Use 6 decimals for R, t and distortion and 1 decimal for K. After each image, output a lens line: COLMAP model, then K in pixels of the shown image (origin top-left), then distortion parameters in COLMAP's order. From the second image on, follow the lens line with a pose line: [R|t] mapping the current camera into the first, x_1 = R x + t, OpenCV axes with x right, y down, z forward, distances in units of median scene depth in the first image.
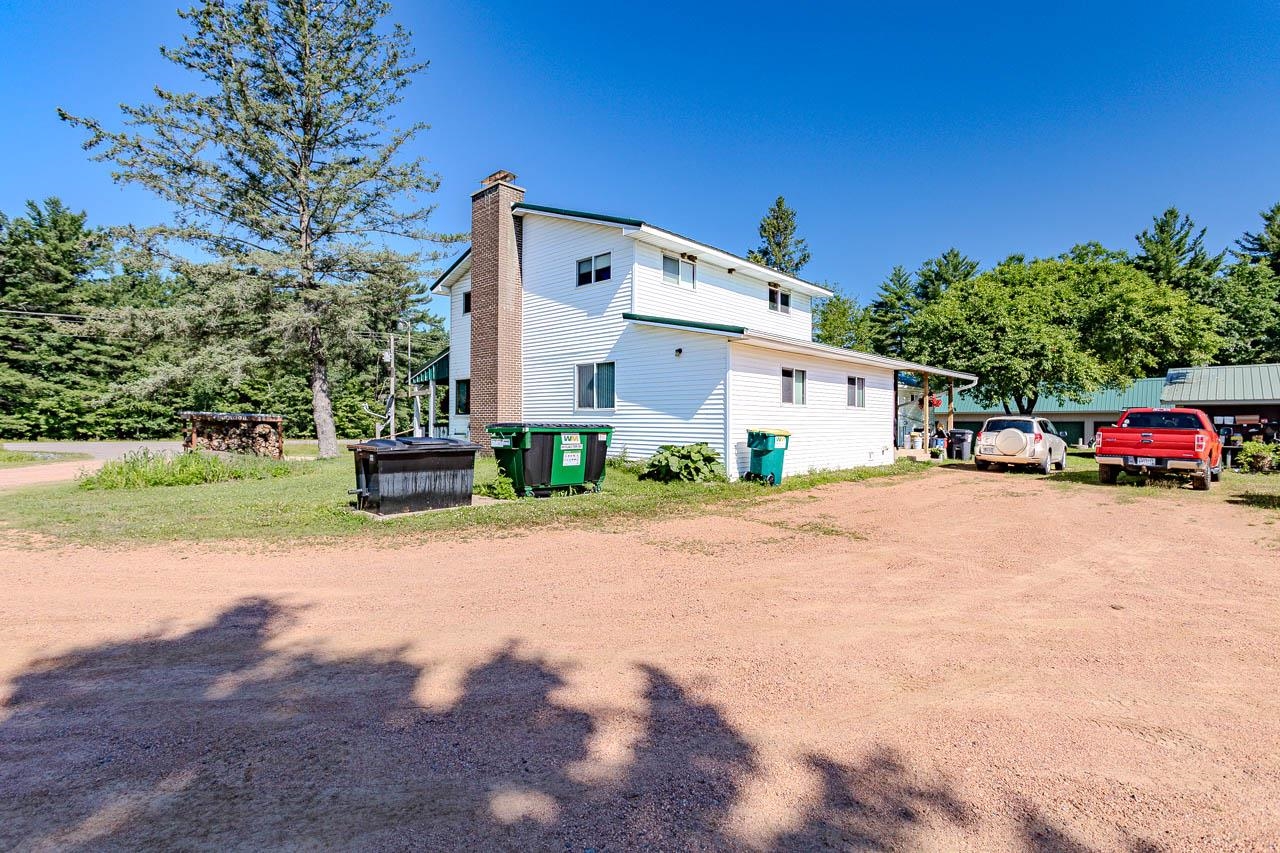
lens RADIAL K [[608.1, 0, 642.6], [0, 608.1, 423.7], [0, 0, 1]] dist [0.005453, 0.002372]
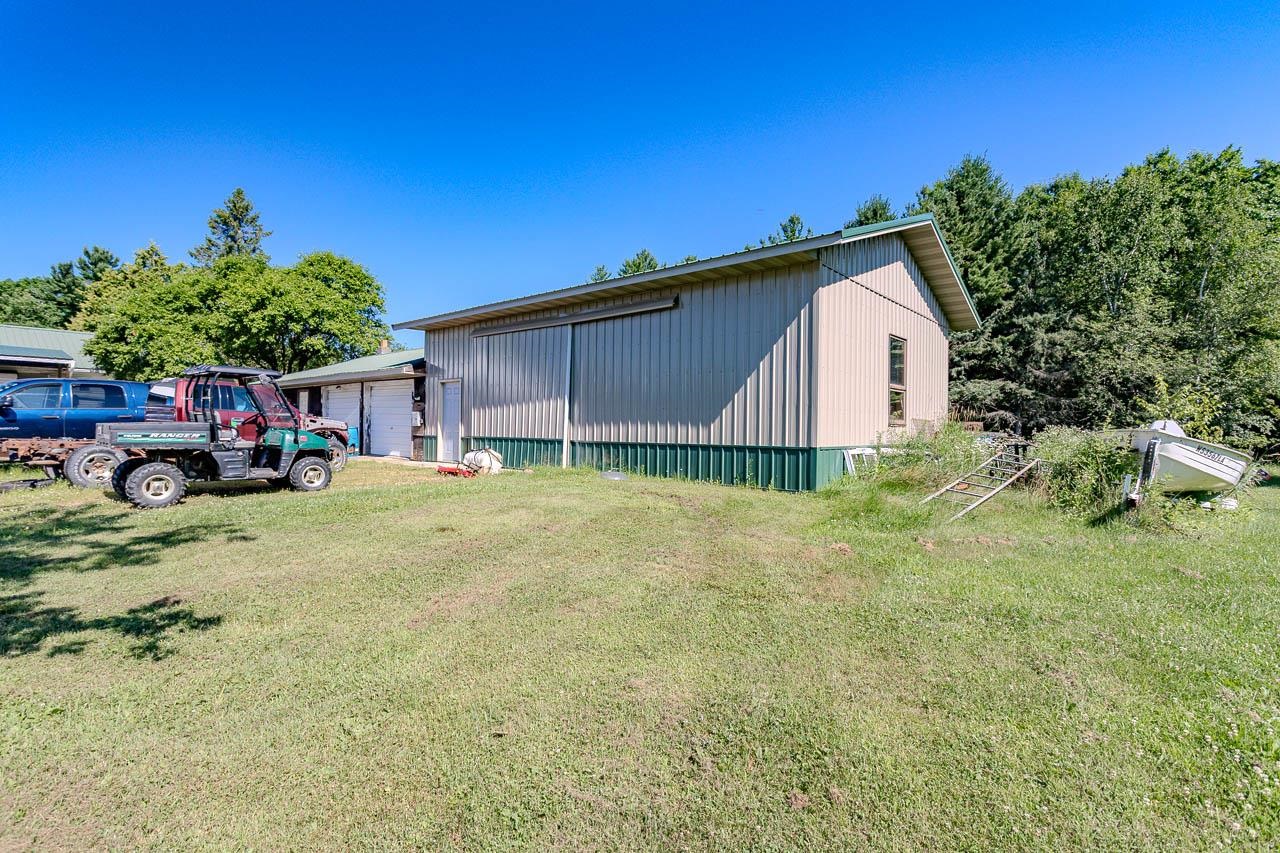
lens RADIAL K [[608.1, 0, 638.5], [0, 608.1, 430.6], [0, 0, 1]] dist [0.005453, 0.002372]
pose [[0.998354, 0.001272, 0.057339, 1.444655], [-0.001692, 0.999972, 0.007277, 0.029942], [-0.057328, -0.007362, 0.998328, -0.066827]]
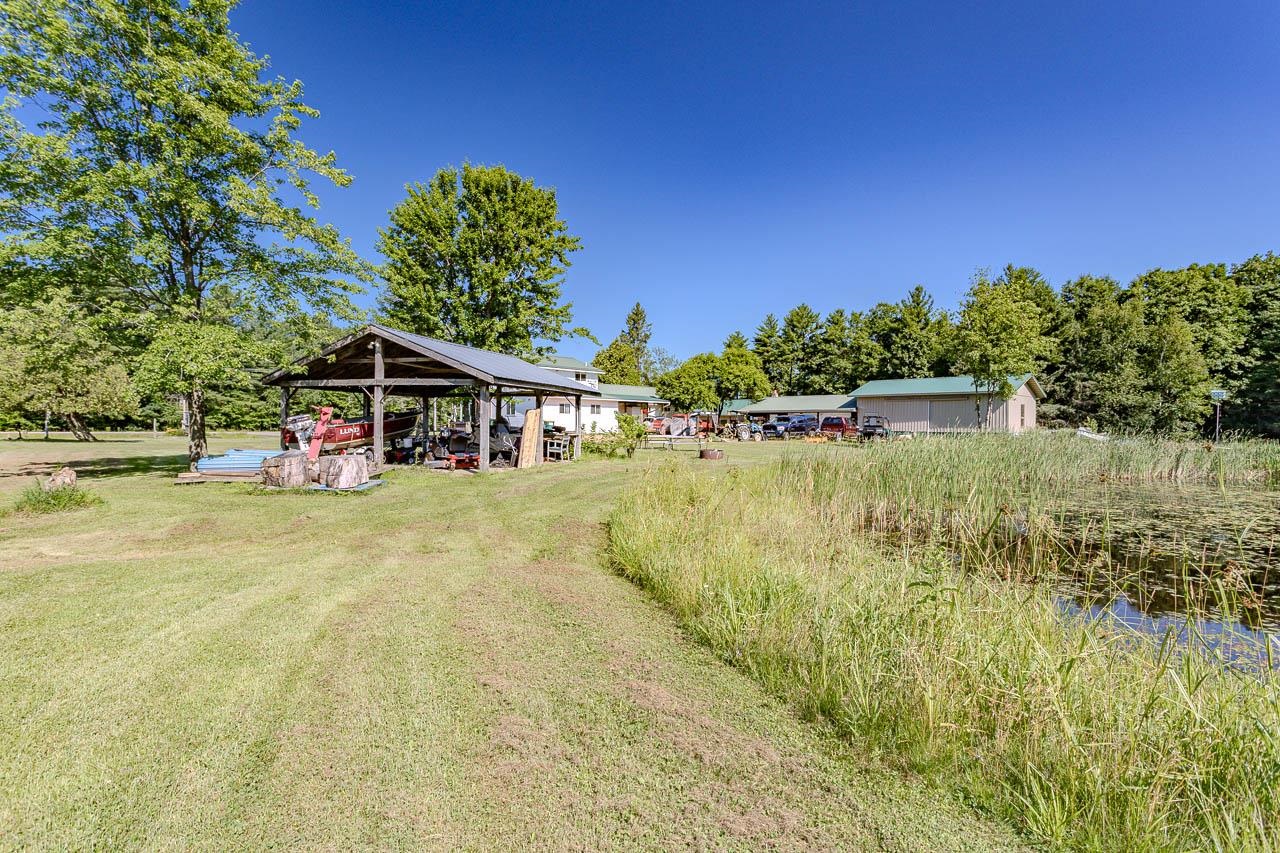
lens RADIAL K [[608.1, 0, 636.7], [0, 608.1, 426.2], [0, 0, 1]] dist [0.005453, 0.002372]
pose [[0.999522, 0.000333, -0.030924, 0.492763], [-0.000214, 0.999993, 0.003841, 0.016199], [0.030925, -0.003833, 0.999514, -1.592974]]
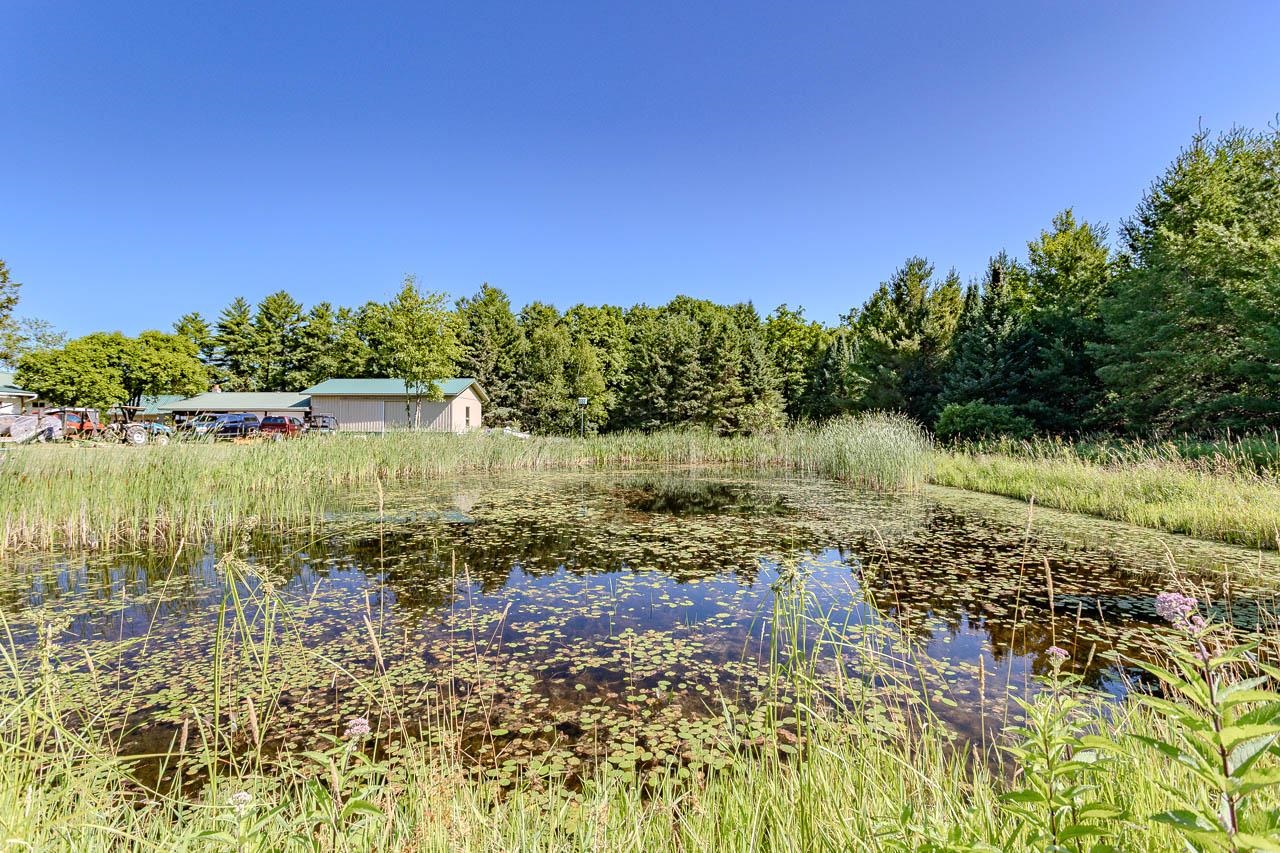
lens RADIAL K [[608.1, 0, 635.7], [0, 608.1, 425.5], [0, 0, 1]] dist [0.005453, 0.002372]
pose [[0.752366, -0.001210, 0.658744, 0.698938], [0.001864, 0.999998, -0.000292, 0.022560], [-0.658743, 0.001448, 0.752367, -1.624025]]
